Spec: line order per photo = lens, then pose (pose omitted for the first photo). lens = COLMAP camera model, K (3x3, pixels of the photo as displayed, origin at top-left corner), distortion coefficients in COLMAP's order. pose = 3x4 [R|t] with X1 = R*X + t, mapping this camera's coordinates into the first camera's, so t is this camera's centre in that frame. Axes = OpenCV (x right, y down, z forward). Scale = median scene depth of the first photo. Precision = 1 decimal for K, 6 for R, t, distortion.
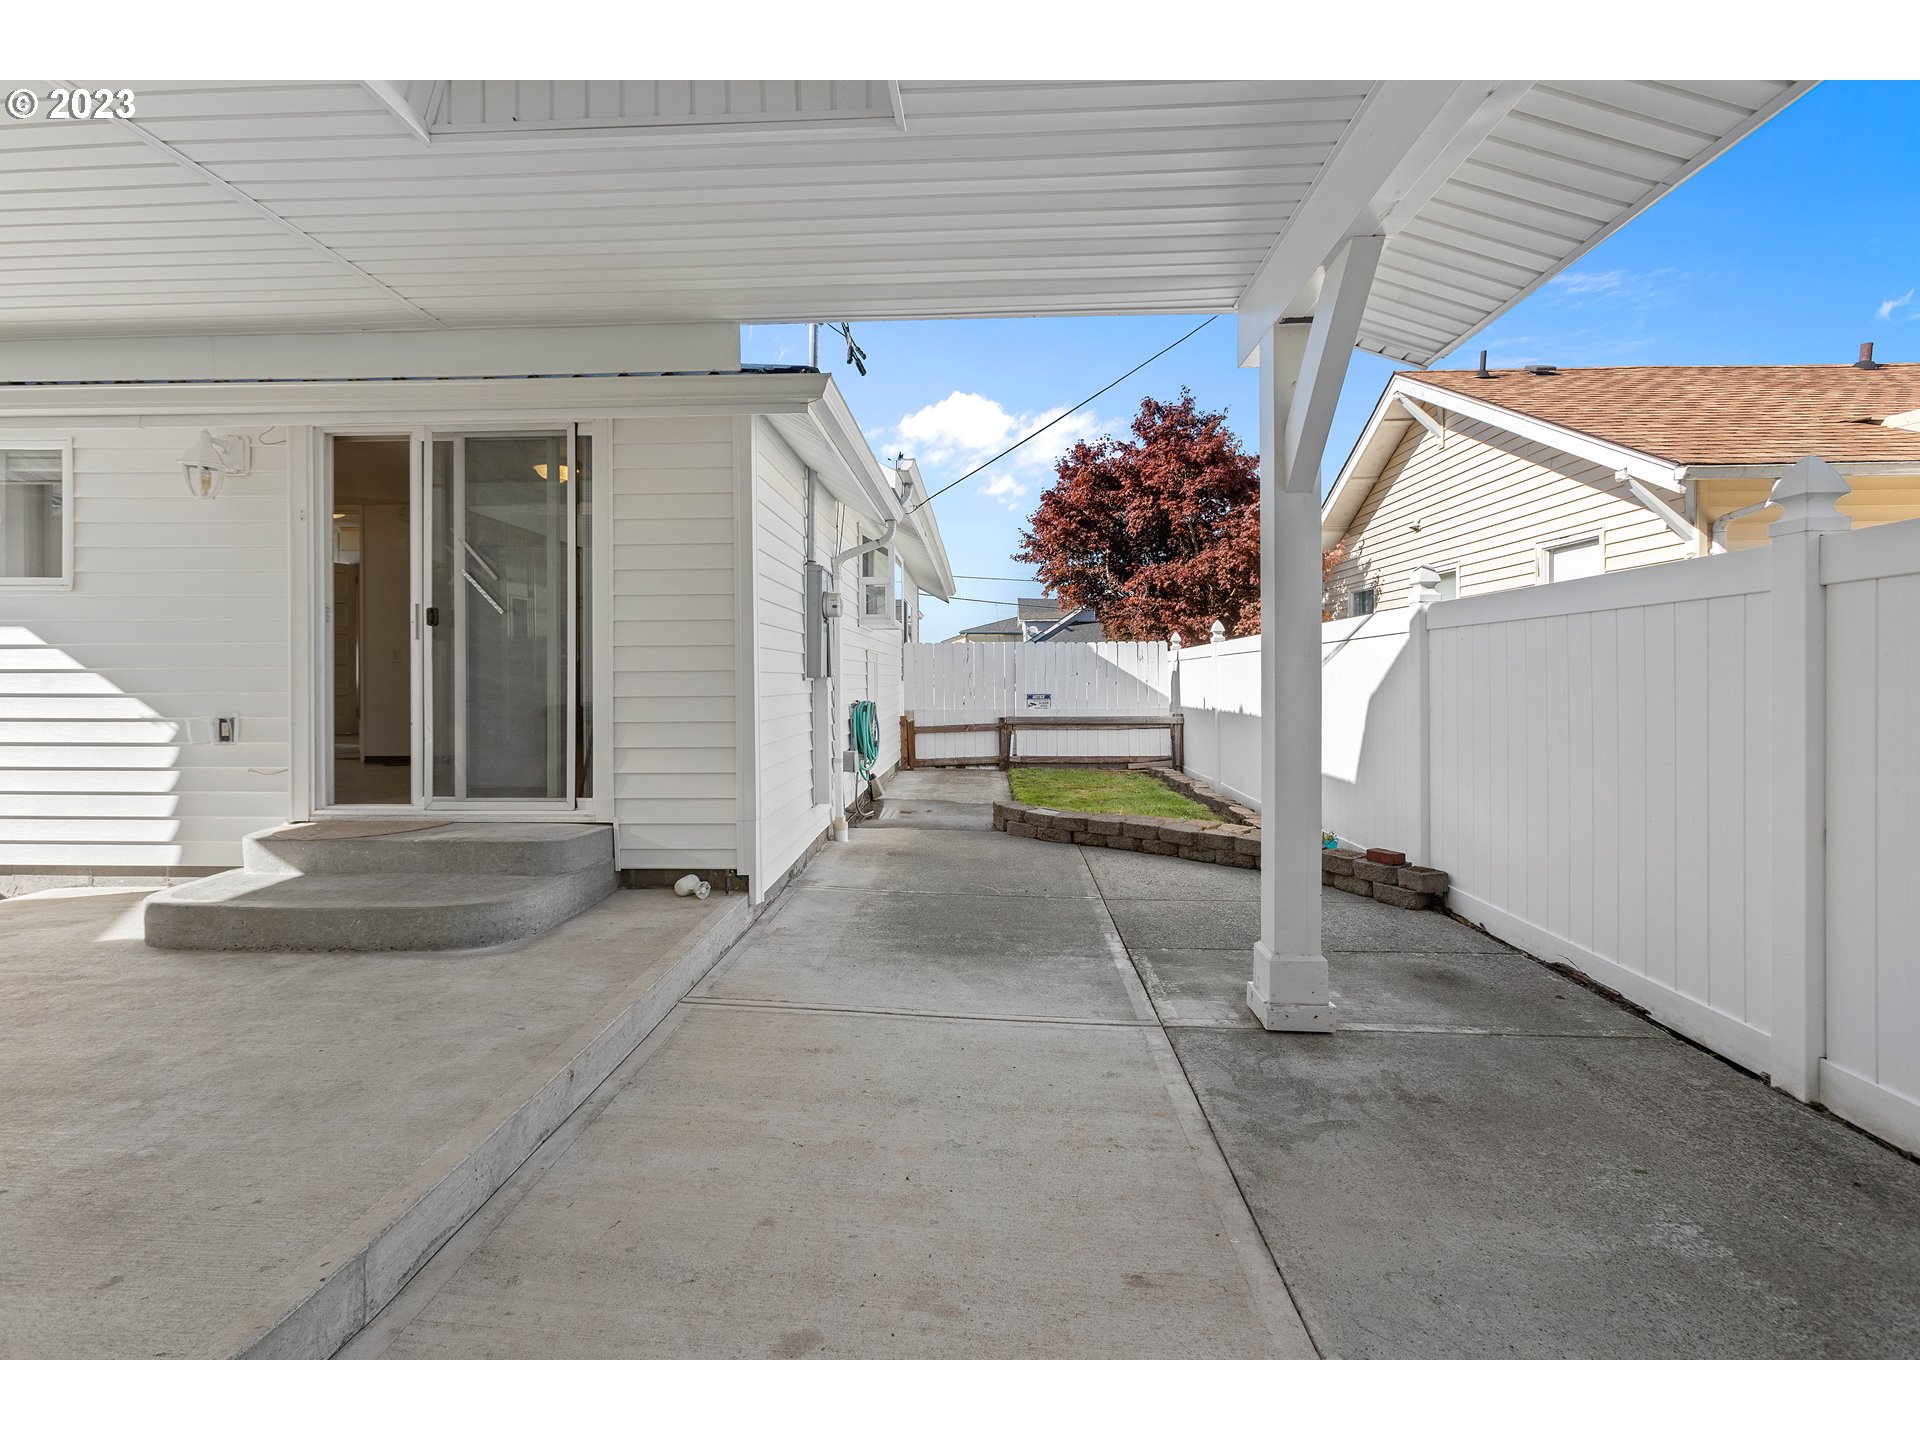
lens RADIAL K [[957.3, 0, 929.0], [0, 957.3, 672.6], [0, 0, 1]] dist [-0.005343, 0.004602]
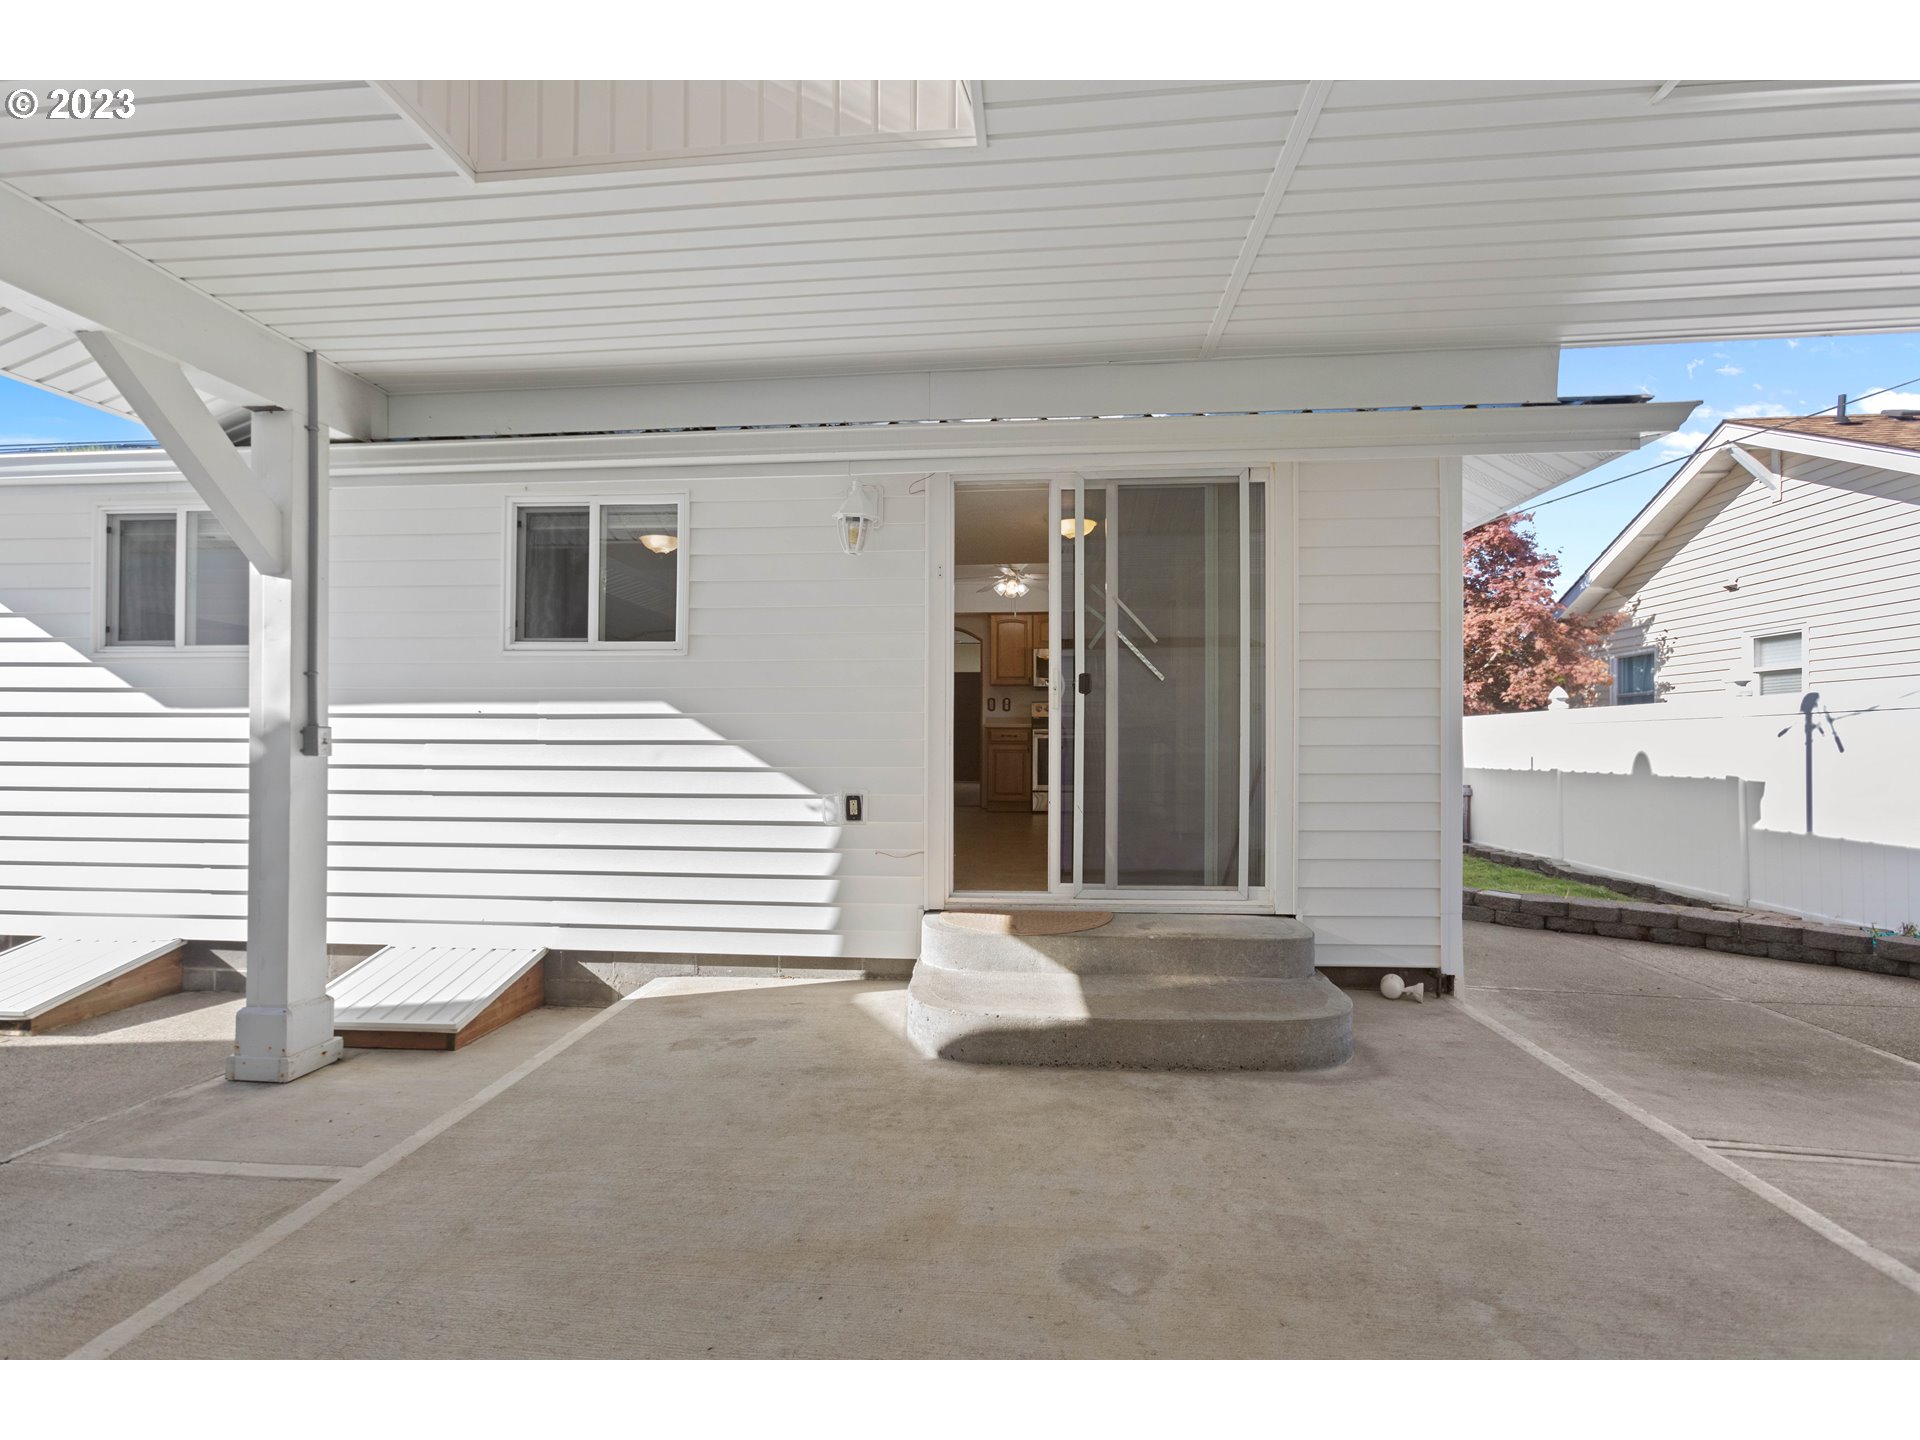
lens RADIAL K [[957.3, 0, 965.5], [0, 957.3, 729.8], [0, 0, 1]] dist [-0.005343, 0.004602]
pose [[0.998836, 0.002353, -0.048180, -0.590431], [-0.002718, 0.999968, -0.007515, -0.007721], [0.048161, 0.007637, 0.998810, 0.092487]]
